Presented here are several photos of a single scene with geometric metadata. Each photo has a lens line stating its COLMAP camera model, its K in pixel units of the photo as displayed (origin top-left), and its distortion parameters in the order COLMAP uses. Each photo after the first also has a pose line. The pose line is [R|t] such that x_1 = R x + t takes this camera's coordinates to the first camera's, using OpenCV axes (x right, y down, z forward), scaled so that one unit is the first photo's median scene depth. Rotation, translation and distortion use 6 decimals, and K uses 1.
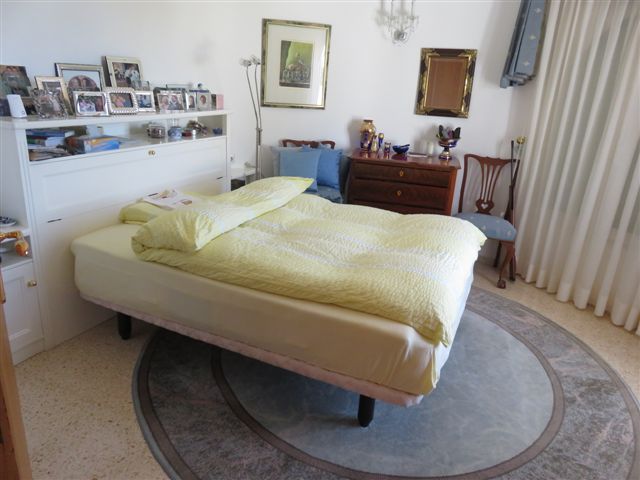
lens RADIAL K [[478.8, 0, 320.0], [0, 478.8, 240.0], [0, 0, 1]] dist [-0.003648, -0.003465]
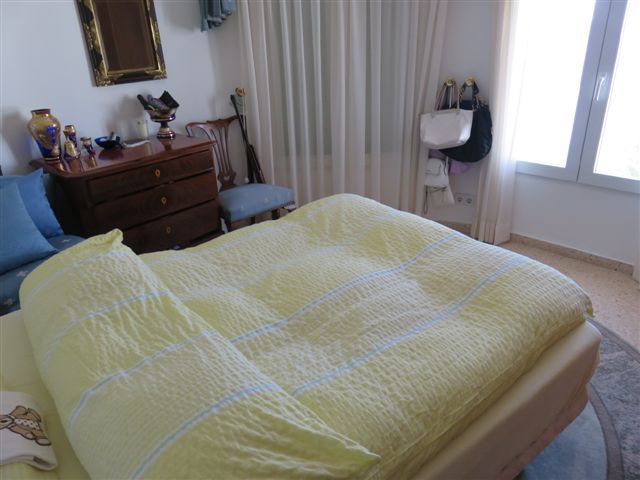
lens RADIAL K [[478.8, 0, 320.0], [0, 478.8, 240.0], [0, 0, 1]] dist [-0.003648, -0.003465]
pose [[0.454069, -0.432937, 0.778709, -0.285091], [0.352184, 0.890040, 0.289473, -0.162643], [-0.818406, 0.142808, 0.556613, 0.424414]]
